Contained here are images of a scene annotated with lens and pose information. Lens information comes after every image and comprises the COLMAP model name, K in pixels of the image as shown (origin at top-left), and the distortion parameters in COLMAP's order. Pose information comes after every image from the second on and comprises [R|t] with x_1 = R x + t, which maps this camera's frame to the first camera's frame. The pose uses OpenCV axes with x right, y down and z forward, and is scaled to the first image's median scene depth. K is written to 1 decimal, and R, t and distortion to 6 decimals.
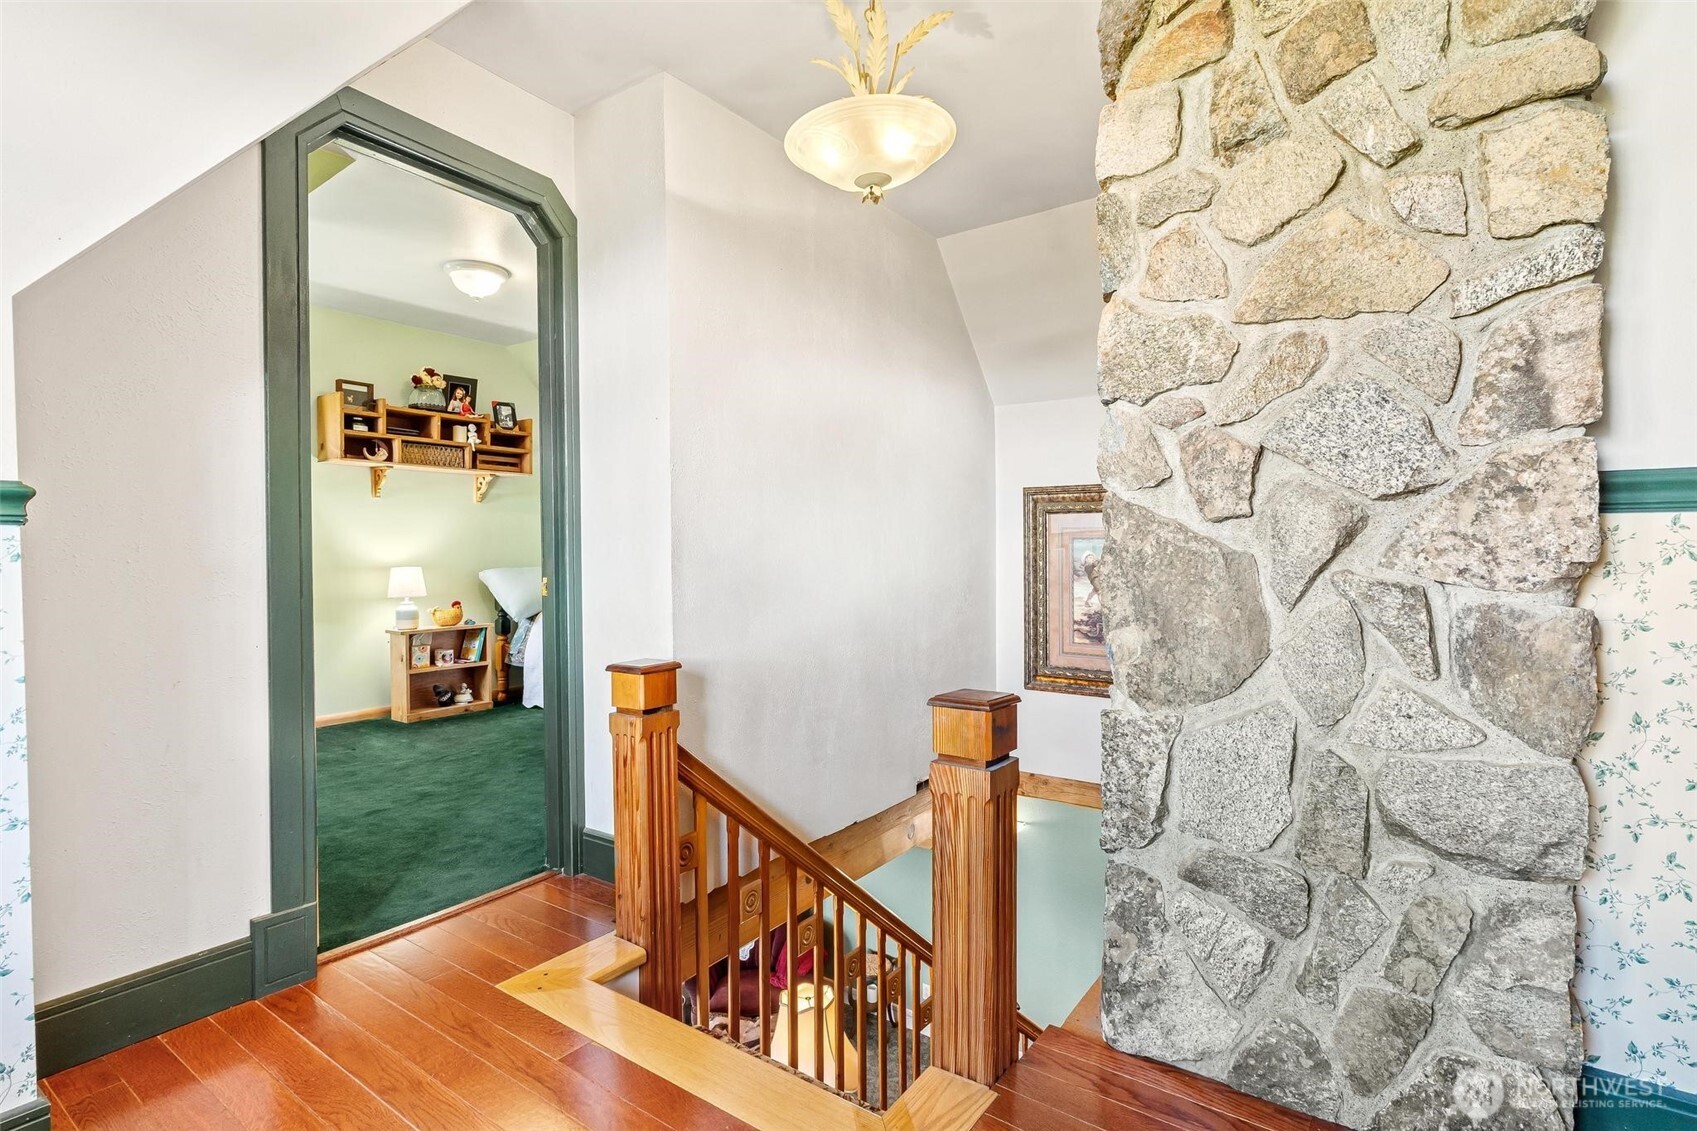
lens RADIAL K [[790.5, 0, 832.9], [0, 790.5, 567.2], [0, 0, 1]] dist [0.014840, 0.000250]
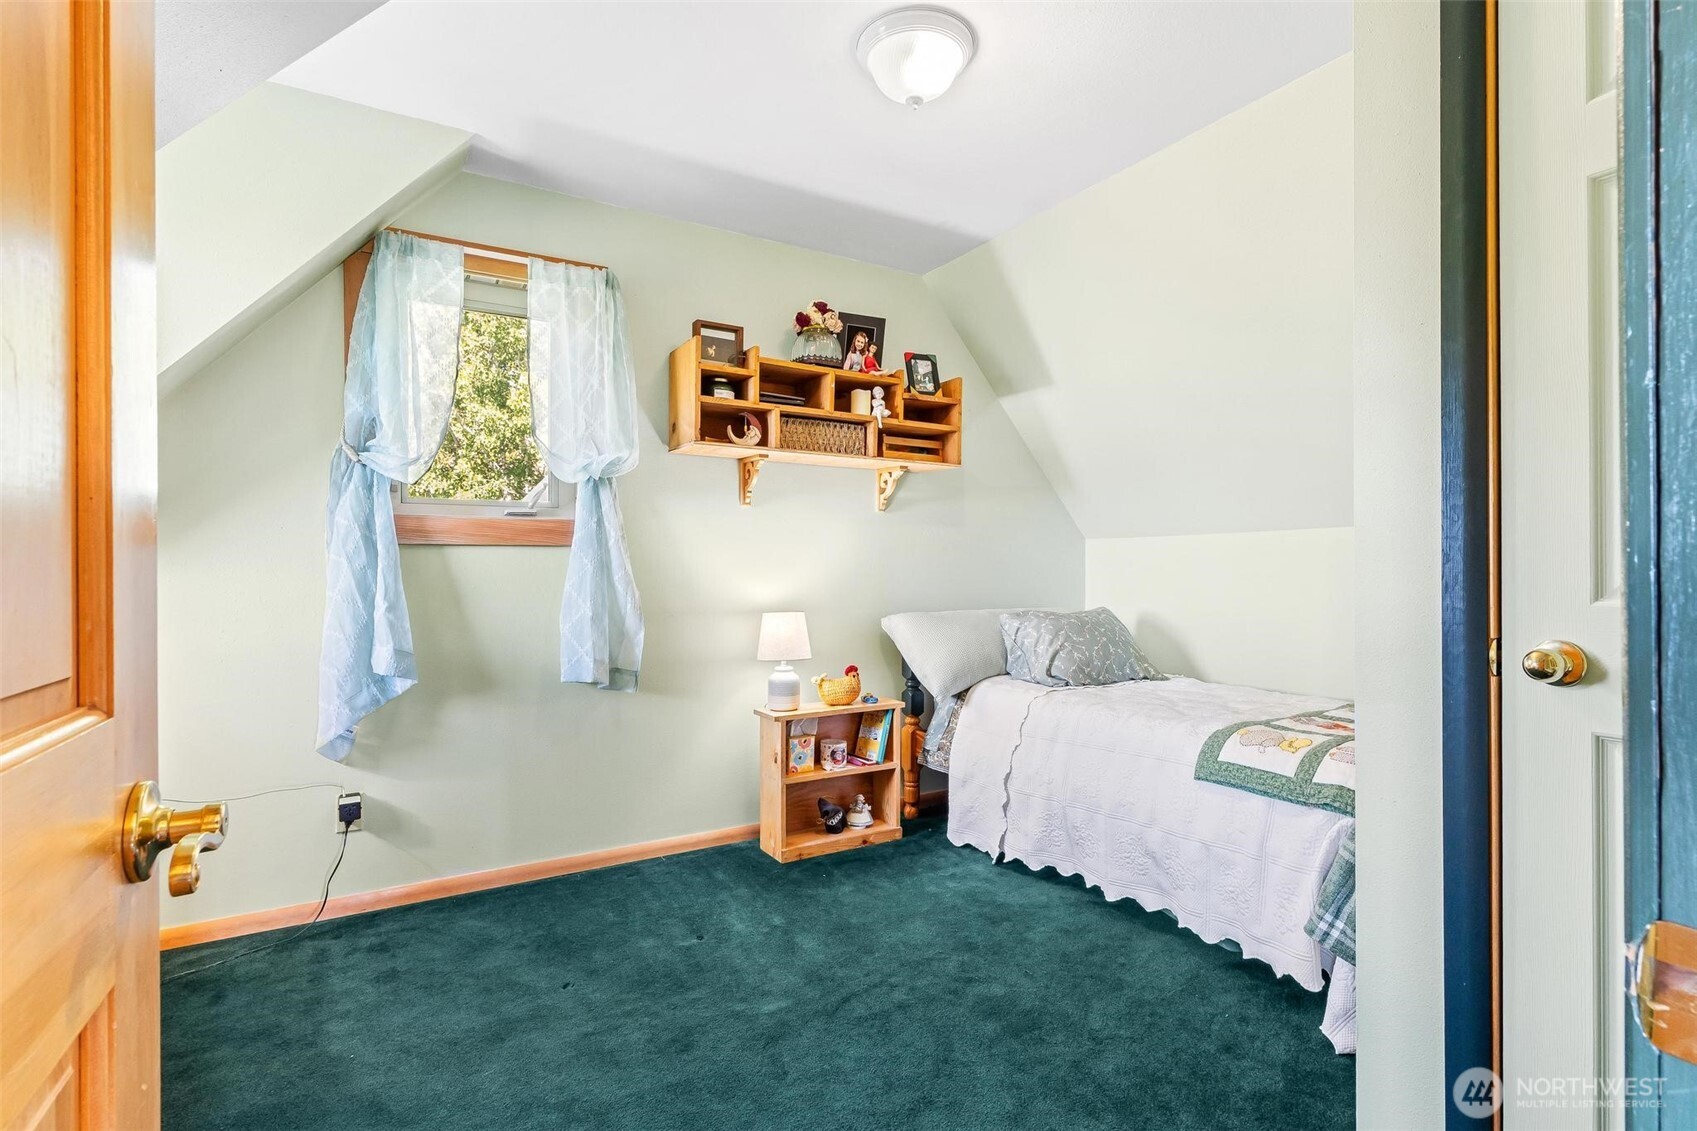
lens RADIAL K [[811.9, 0, 849.4], [0, 811.9, 563.9], [0, 0, 1]] dist [0.000461, 0.000216]
pose [[0.917828, 0.001397, -0.396976, -0.219523], [-0.012893, 0.999571, -0.026290, -0.021581], [0.396769, 0.029248, 0.917452, 0.402256]]
